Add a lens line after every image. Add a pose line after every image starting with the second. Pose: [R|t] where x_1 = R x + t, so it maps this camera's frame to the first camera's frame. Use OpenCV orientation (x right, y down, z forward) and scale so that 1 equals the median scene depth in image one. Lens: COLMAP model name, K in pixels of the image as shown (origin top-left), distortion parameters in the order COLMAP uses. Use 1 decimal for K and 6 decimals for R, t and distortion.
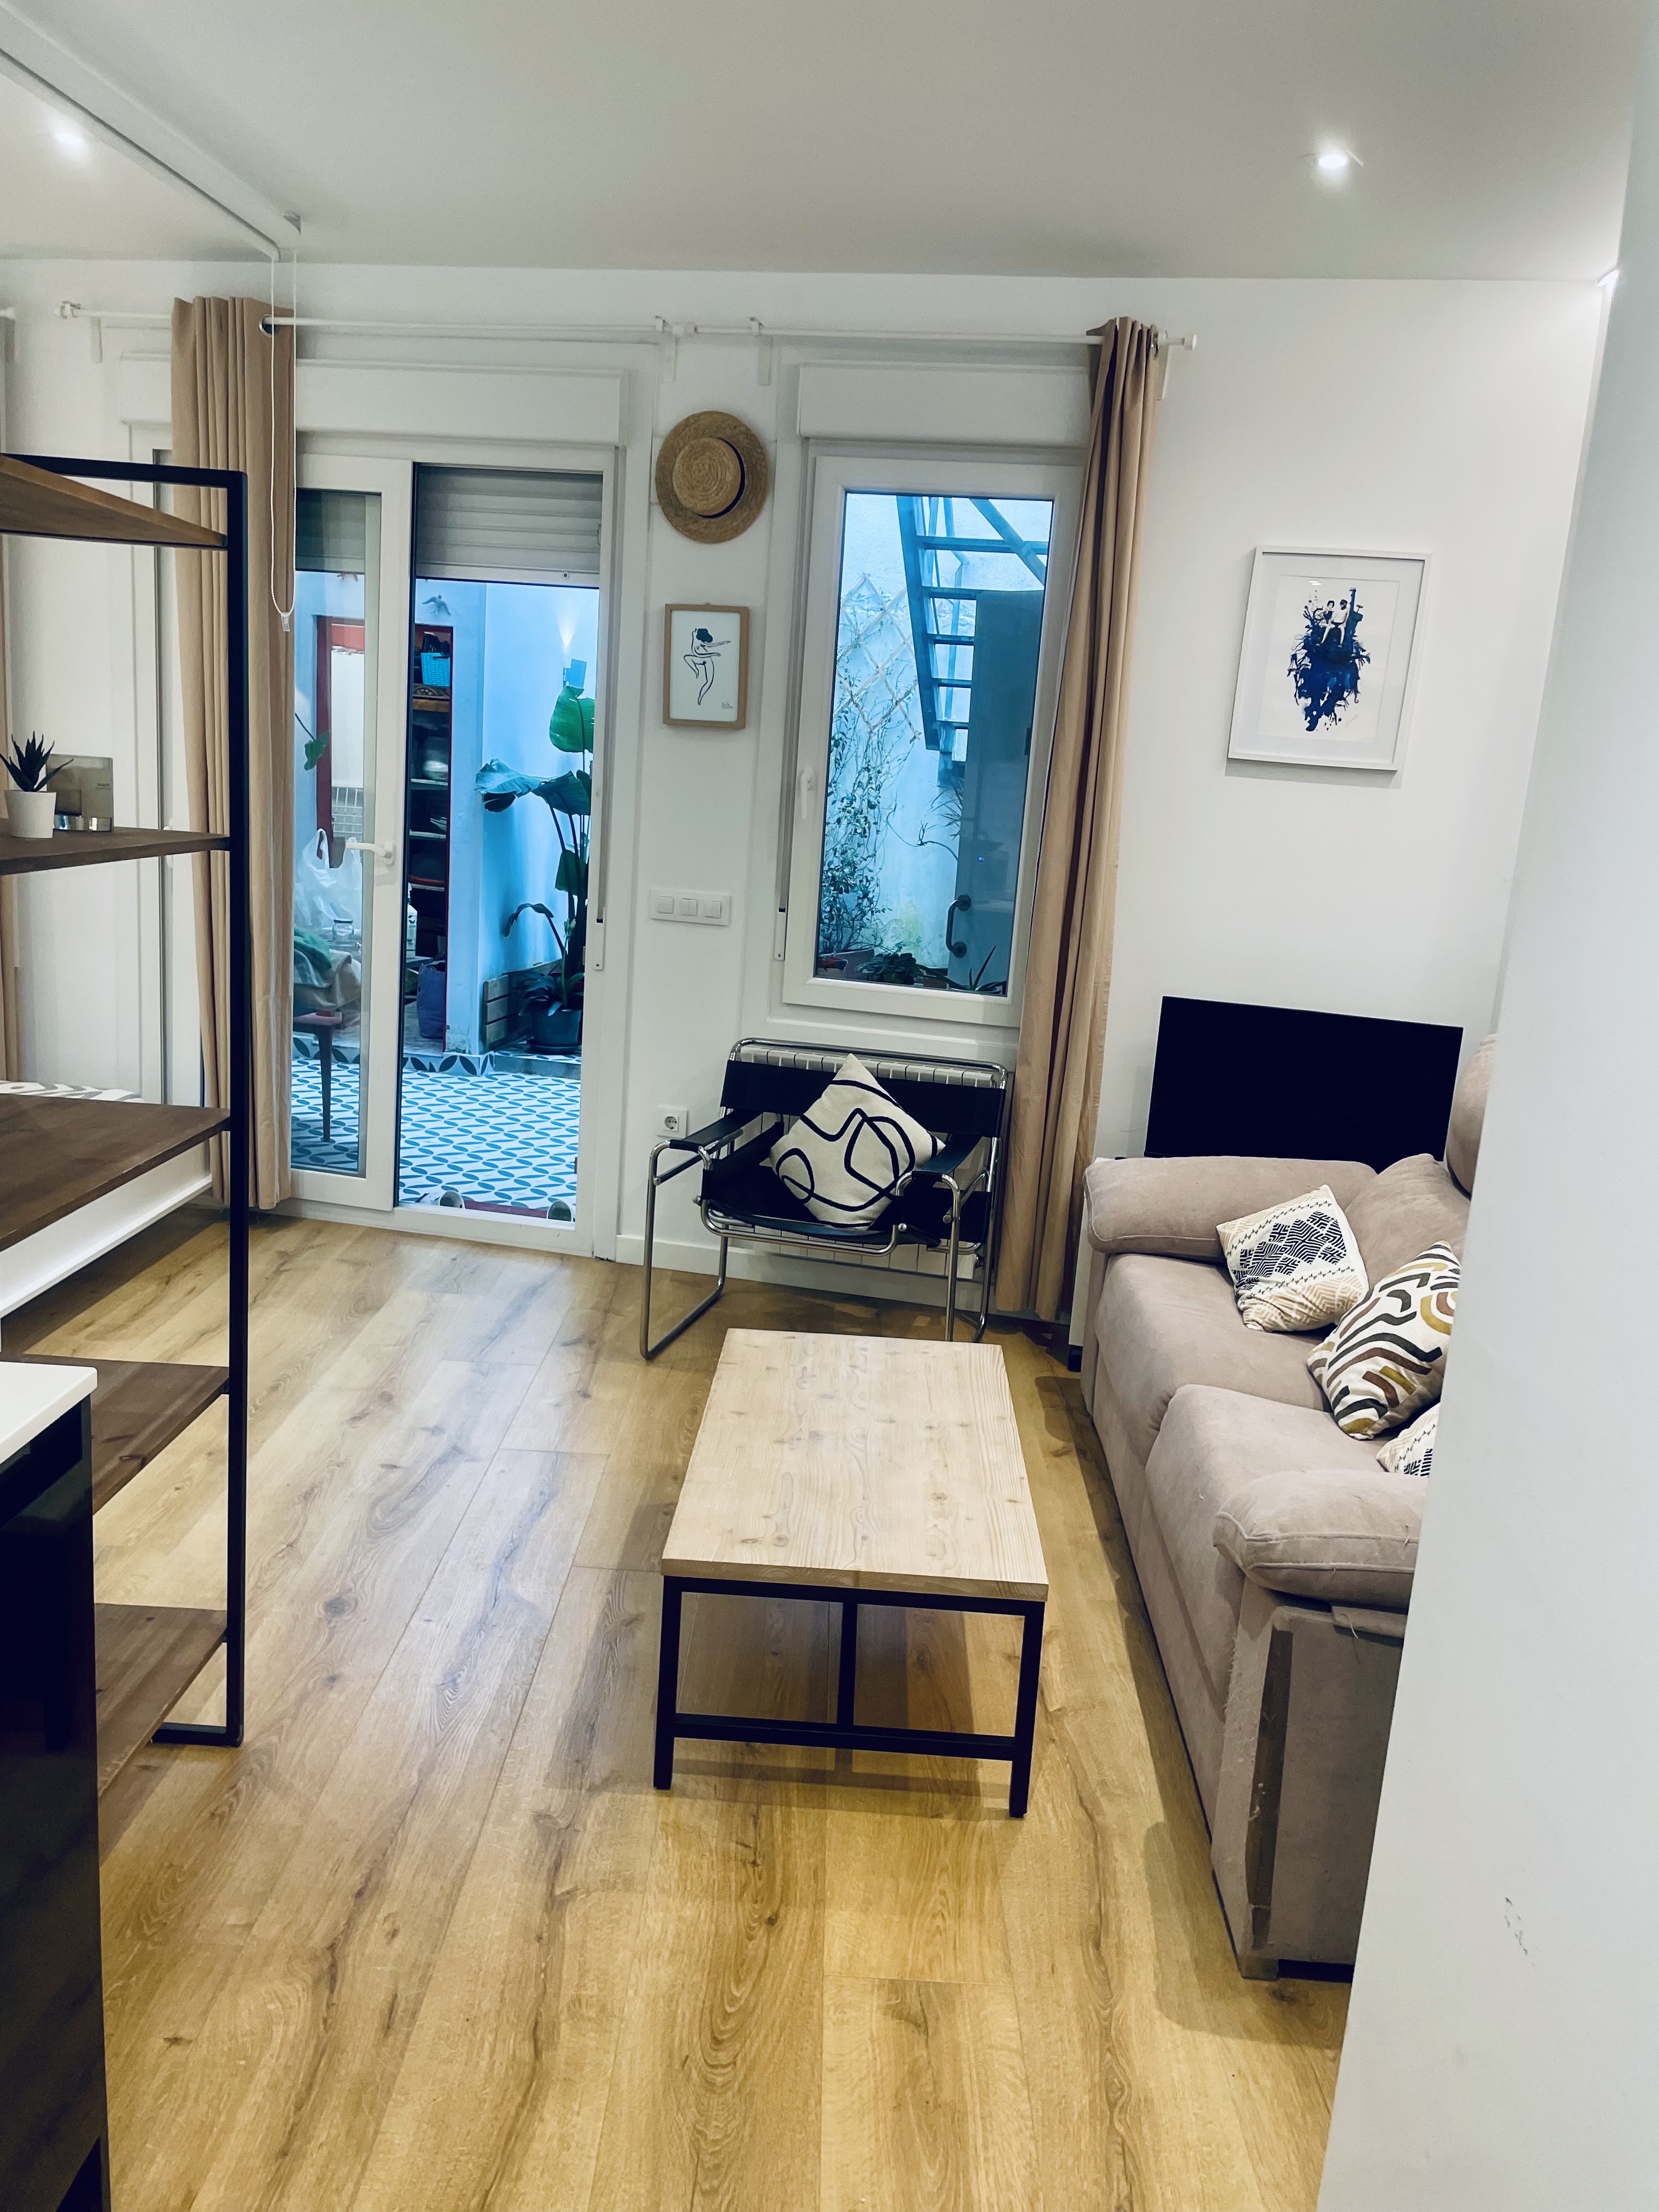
lens RADIAL K [[1677.1, 0, 844.9], [0, 1677.1, 1105.4], [0, 0, 1]] dist [0.088628, -0.095521]
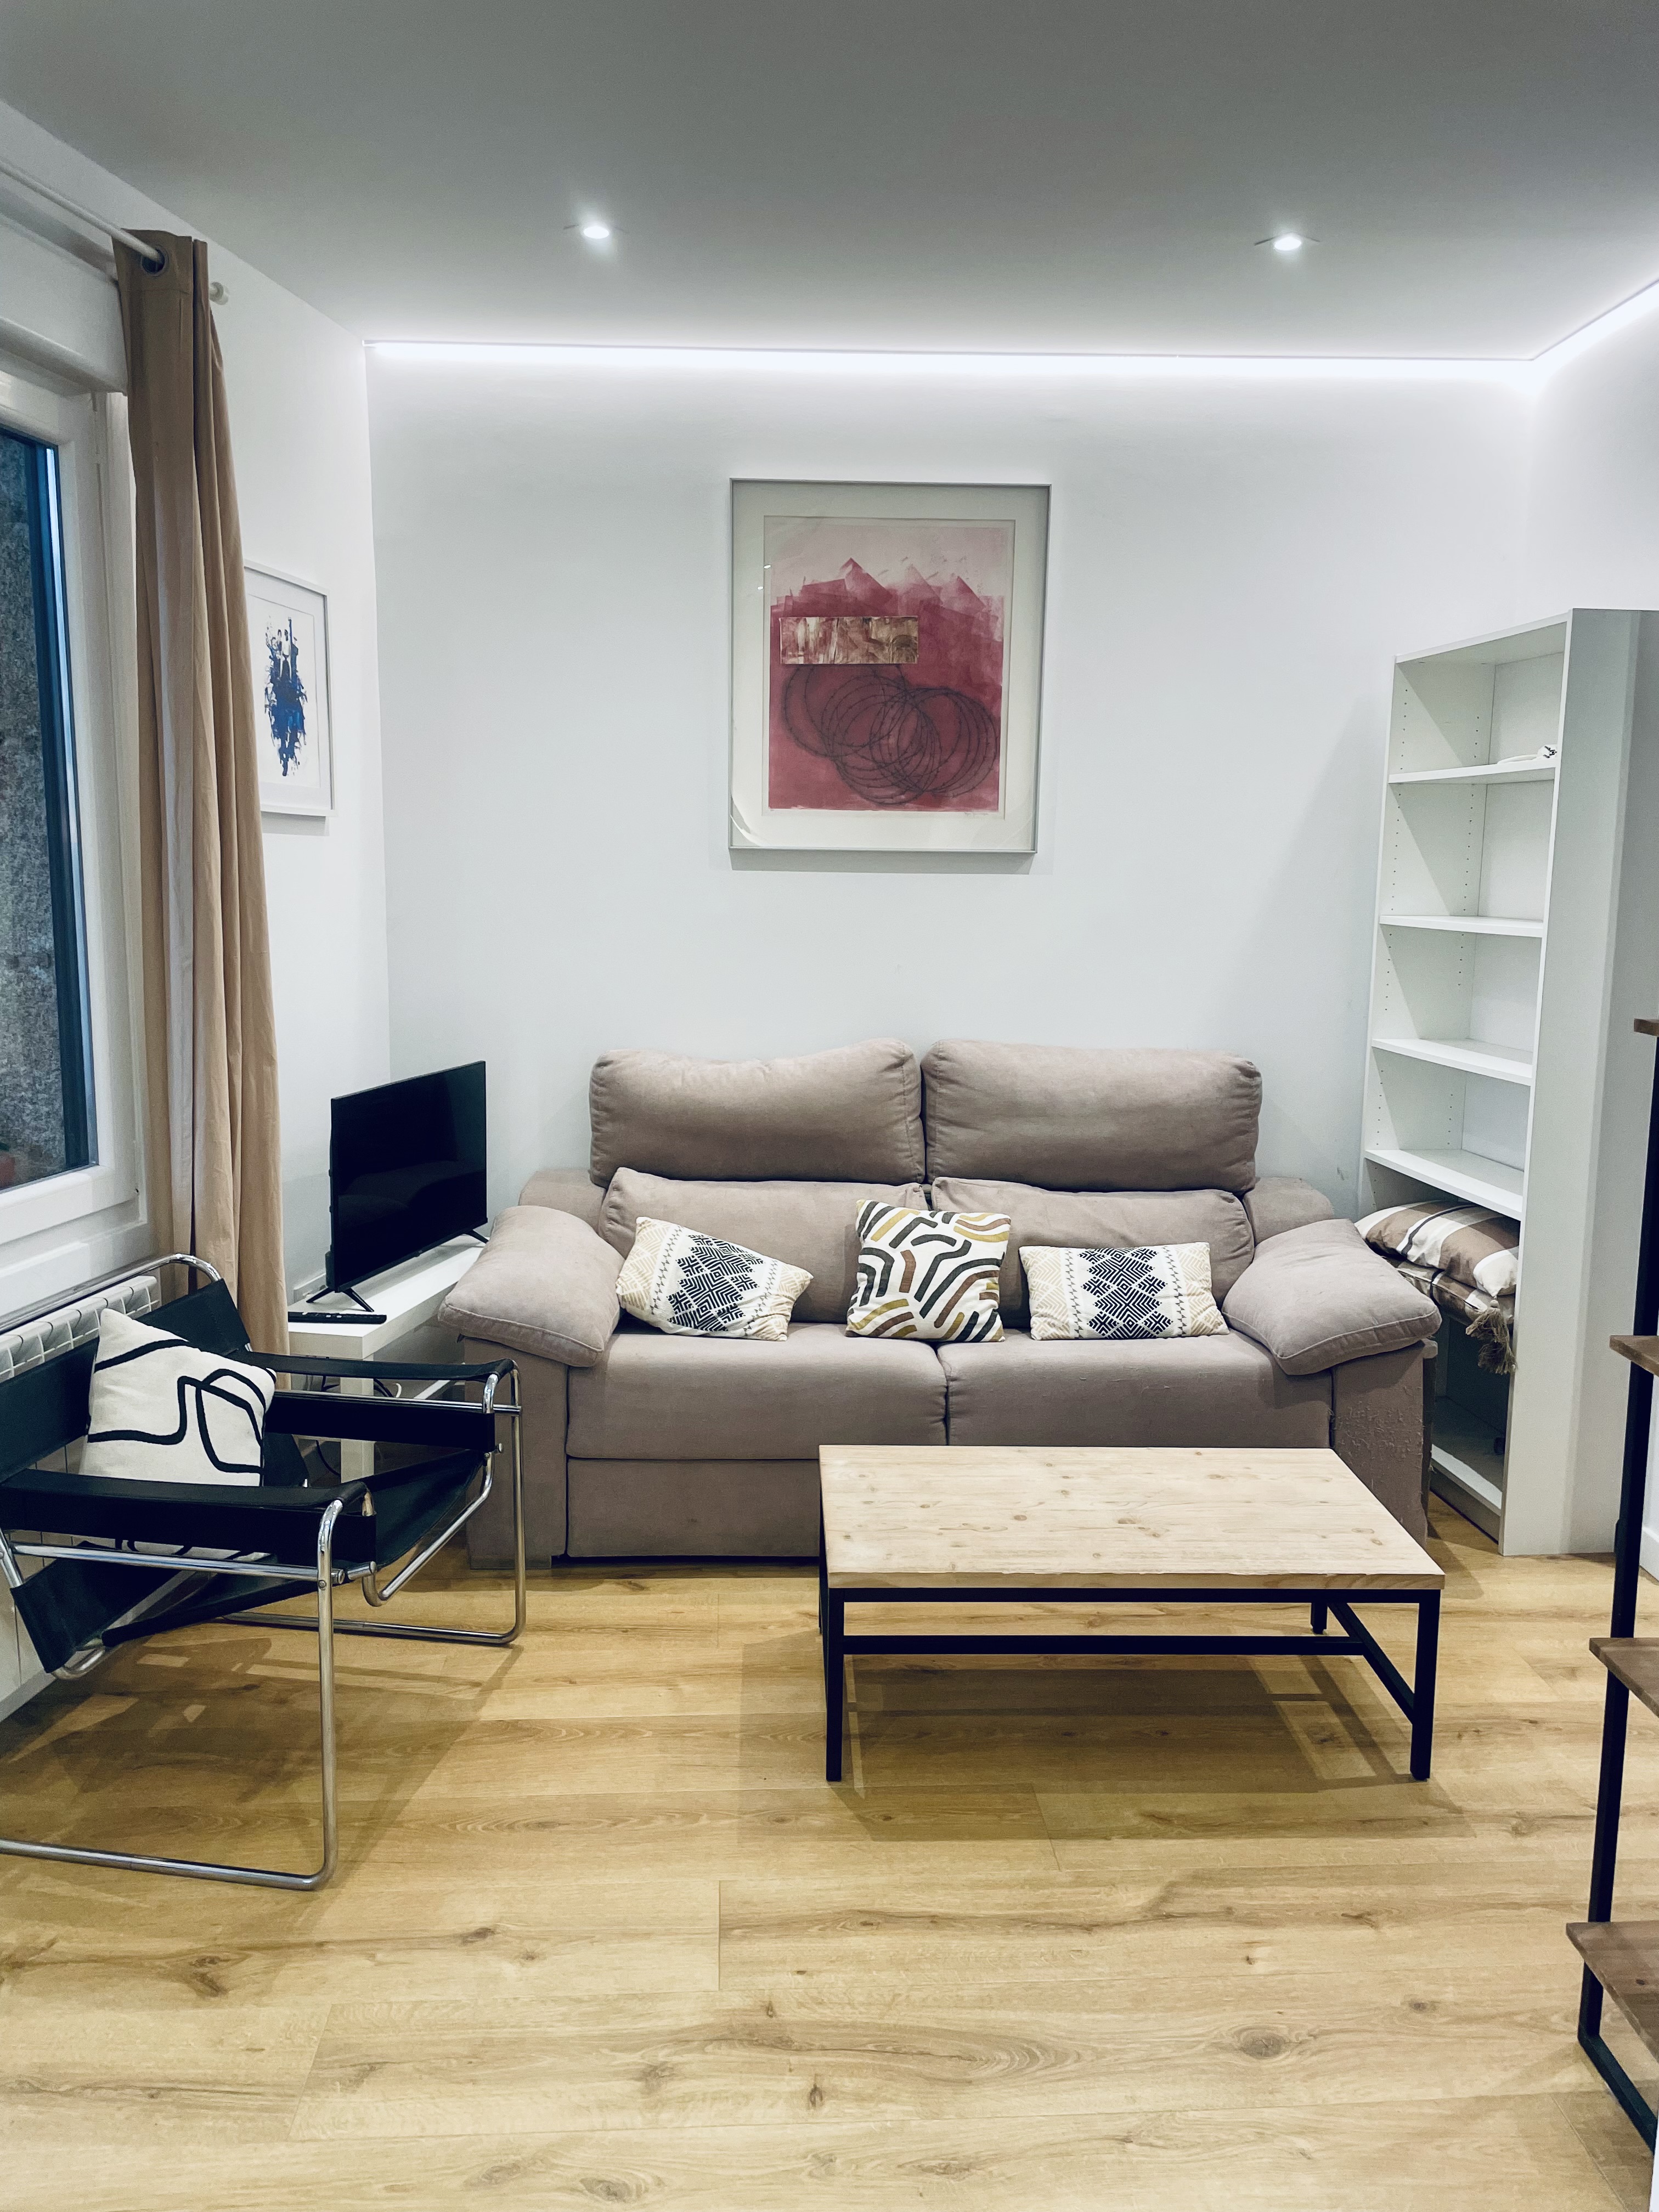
lens RADIAL K [[1677.1, 0, 839.0], [0, 1677.1, 1093.4], [0, 0, 1]] dist [0.088628, -0.095521]
pose [[-0.067058, -0.214253, 0.974474, -0.624917], [0.176889, 0.958648, 0.222946, -0.204762], [-0.981944, 0.187324, -0.026386, 0.757807]]
